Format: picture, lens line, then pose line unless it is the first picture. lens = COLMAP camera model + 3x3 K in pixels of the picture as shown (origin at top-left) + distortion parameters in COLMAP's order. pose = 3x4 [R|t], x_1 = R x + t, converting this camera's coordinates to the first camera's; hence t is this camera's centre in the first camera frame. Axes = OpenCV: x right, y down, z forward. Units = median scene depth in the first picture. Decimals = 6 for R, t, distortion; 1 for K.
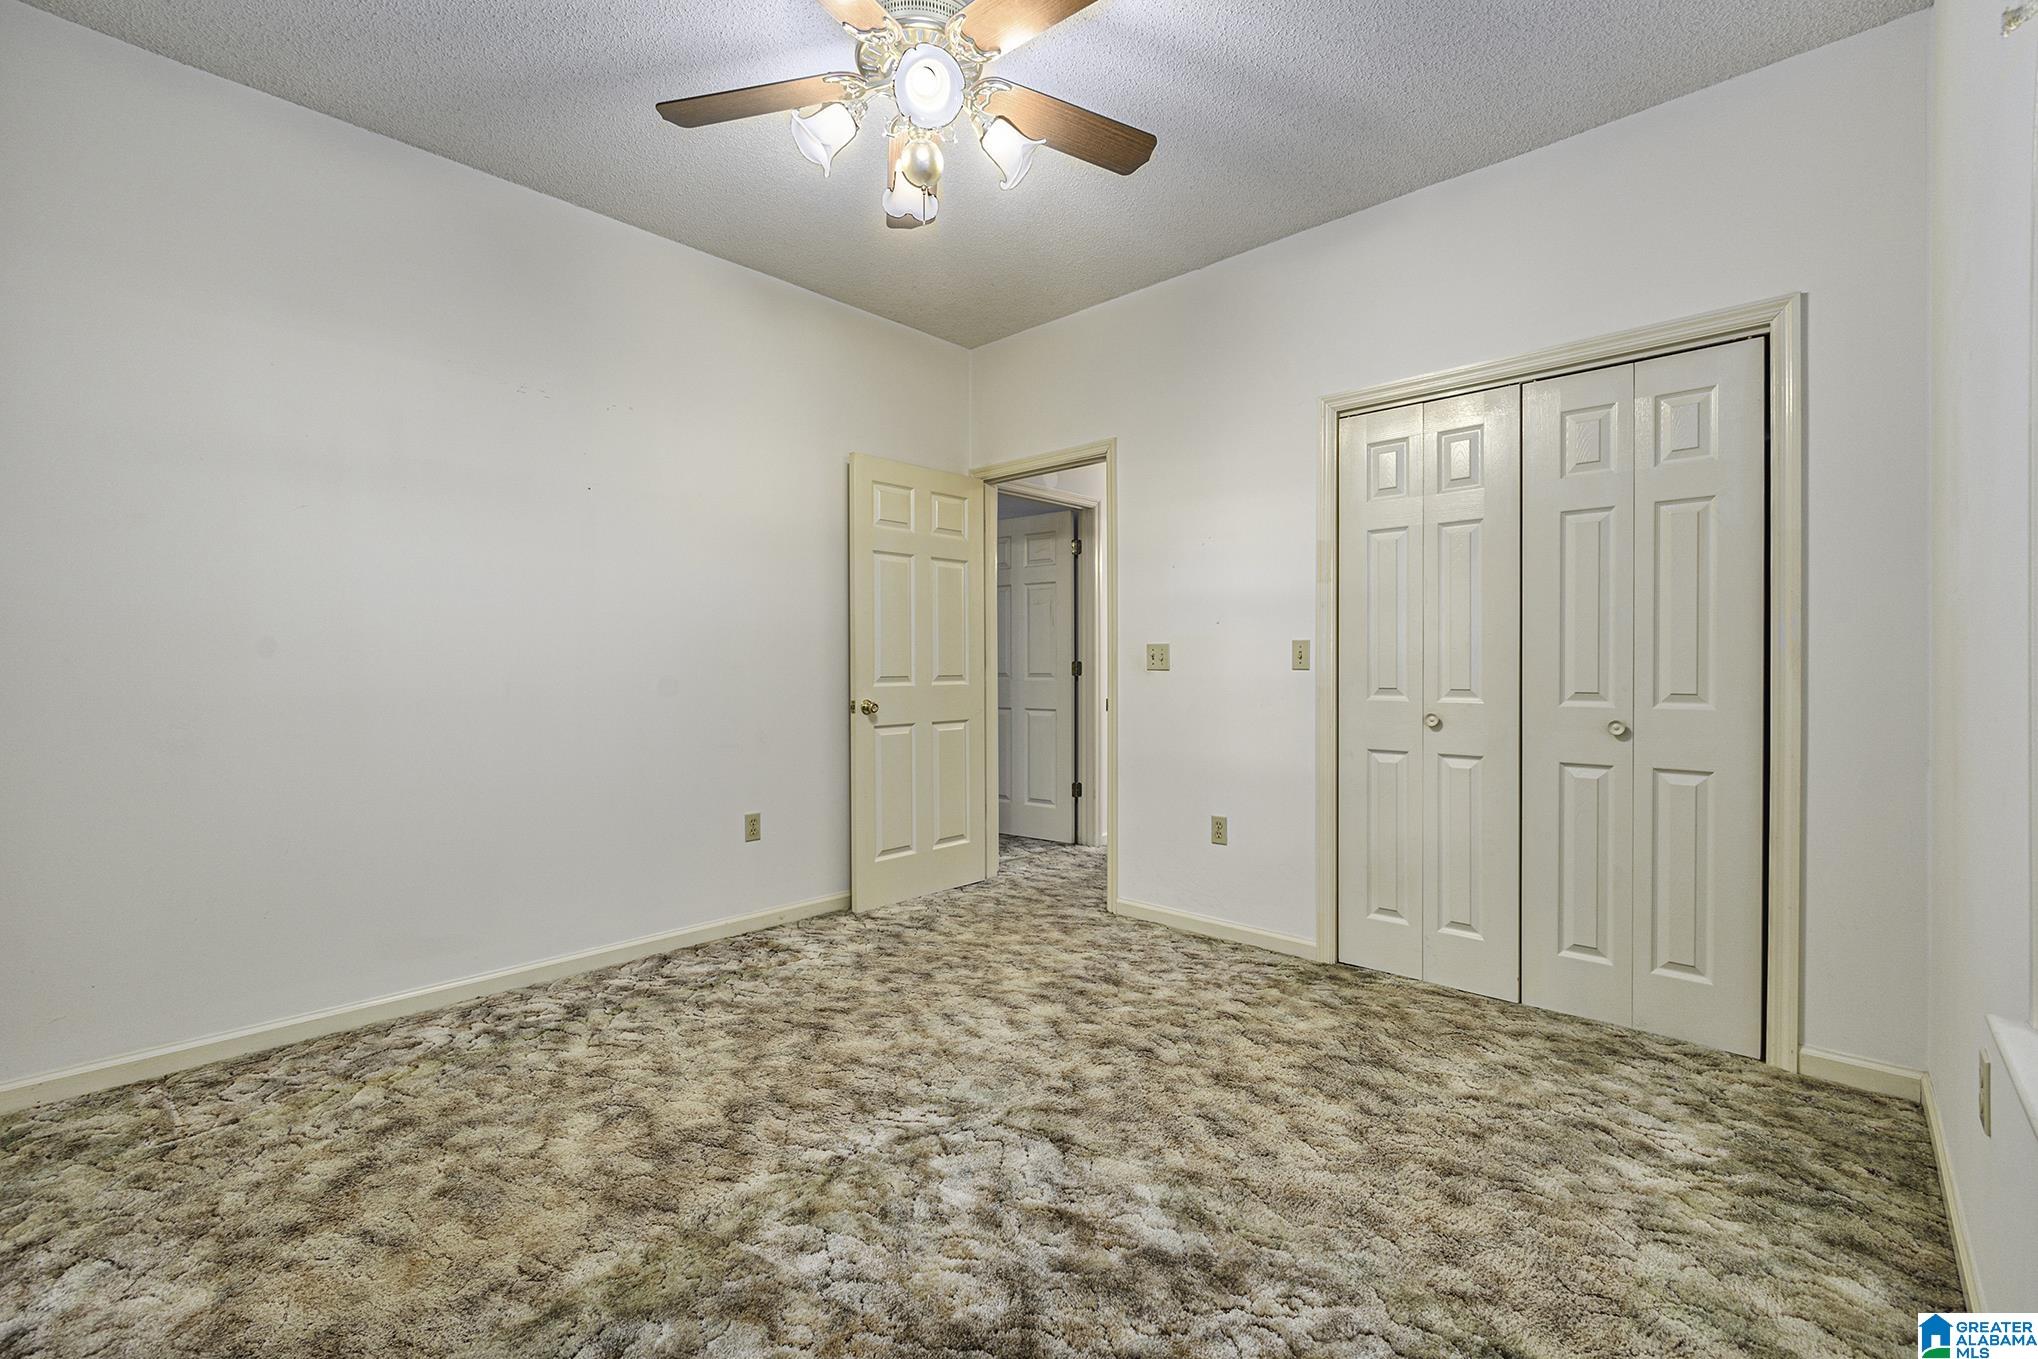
lens RADIAL K [[889.6, 0, 1017.9], [0, 889.6, 671.5], [0, 0, 1]] dist [0.000034, 0.000012]
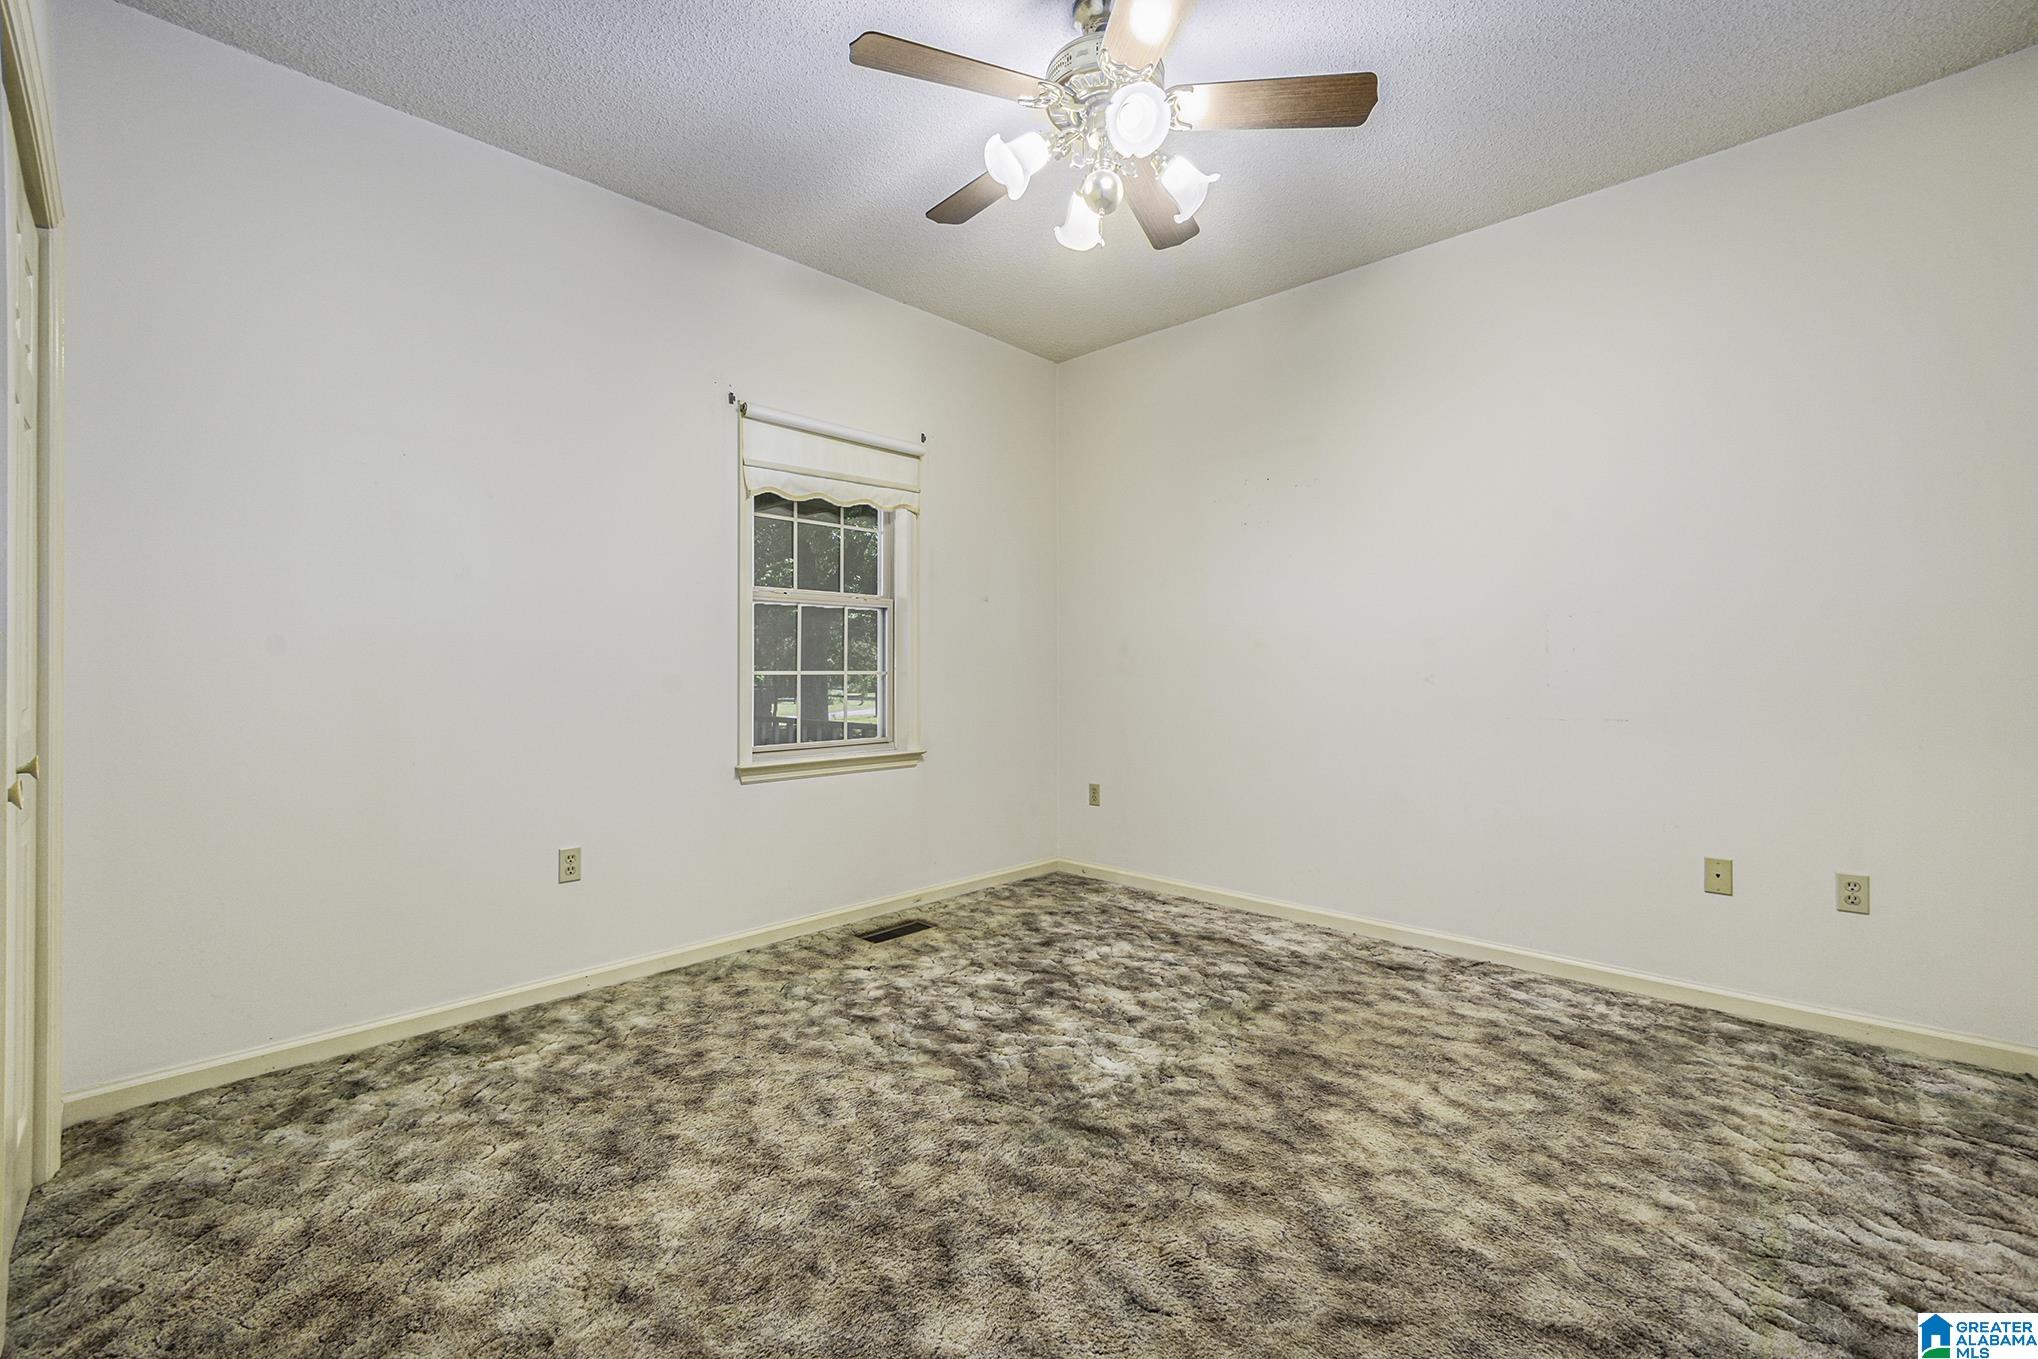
lens RADIAL K [[889.6, 0, 1017.9], [0, 889.6, 671.5], [0, 0, 1]] dist [0.000034, 0.000012]
pose [[-0.999877, 0.002268, 0.015524, -0.019541], [0.002371, 0.999975, 0.006630, -0.006394], [-0.015509, 0.006666, -0.999858, 1.961675]]
